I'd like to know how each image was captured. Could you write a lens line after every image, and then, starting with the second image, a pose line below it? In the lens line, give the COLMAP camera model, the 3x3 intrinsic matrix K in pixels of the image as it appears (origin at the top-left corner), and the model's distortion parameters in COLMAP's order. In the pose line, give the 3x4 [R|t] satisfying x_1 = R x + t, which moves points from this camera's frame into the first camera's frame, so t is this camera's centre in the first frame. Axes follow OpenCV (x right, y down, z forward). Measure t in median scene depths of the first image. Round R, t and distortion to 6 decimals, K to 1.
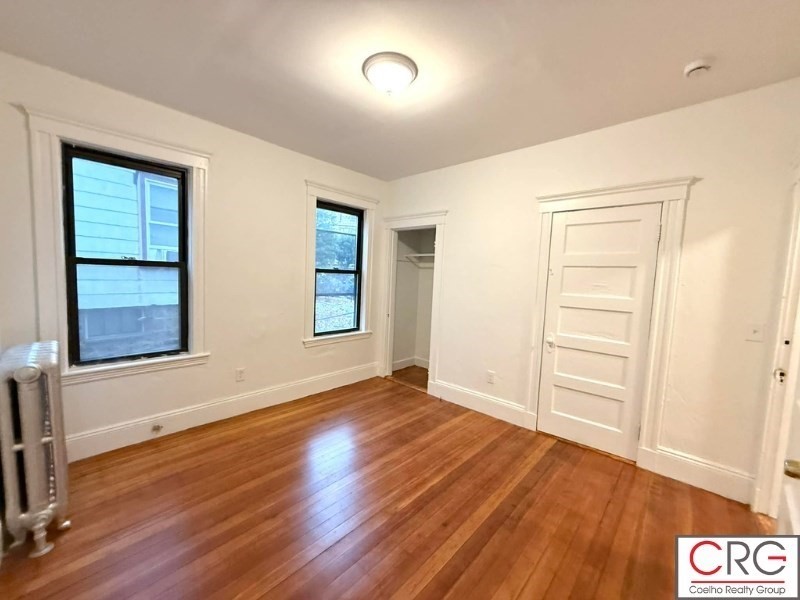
lens RADIAL K [[318.8, 0, 399.8], [0, 318.8, 300.3], [0, 0, 1]] dist [0.000633, 0.000110]
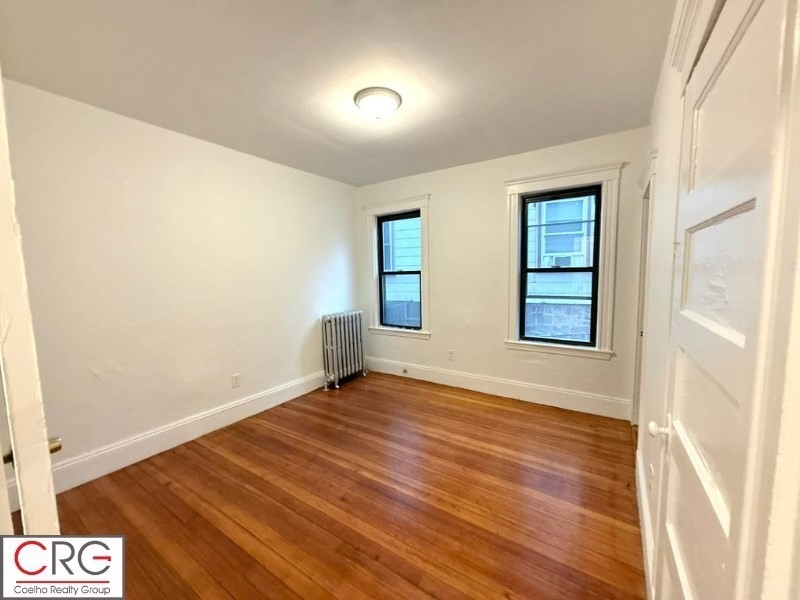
lens RADIAL K [[318.8, 0, 399.8], [0, 318.8, 300.3], [0, 0, 1]] dist [0.000633, 0.000110]
pose [[0.156914, 0.042804, -0.986684, 0.762630], [-0.049146, 0.998161, 0.035486, -0.024889], [0.986389, 0.042924, 0.158729, 0.606215]]
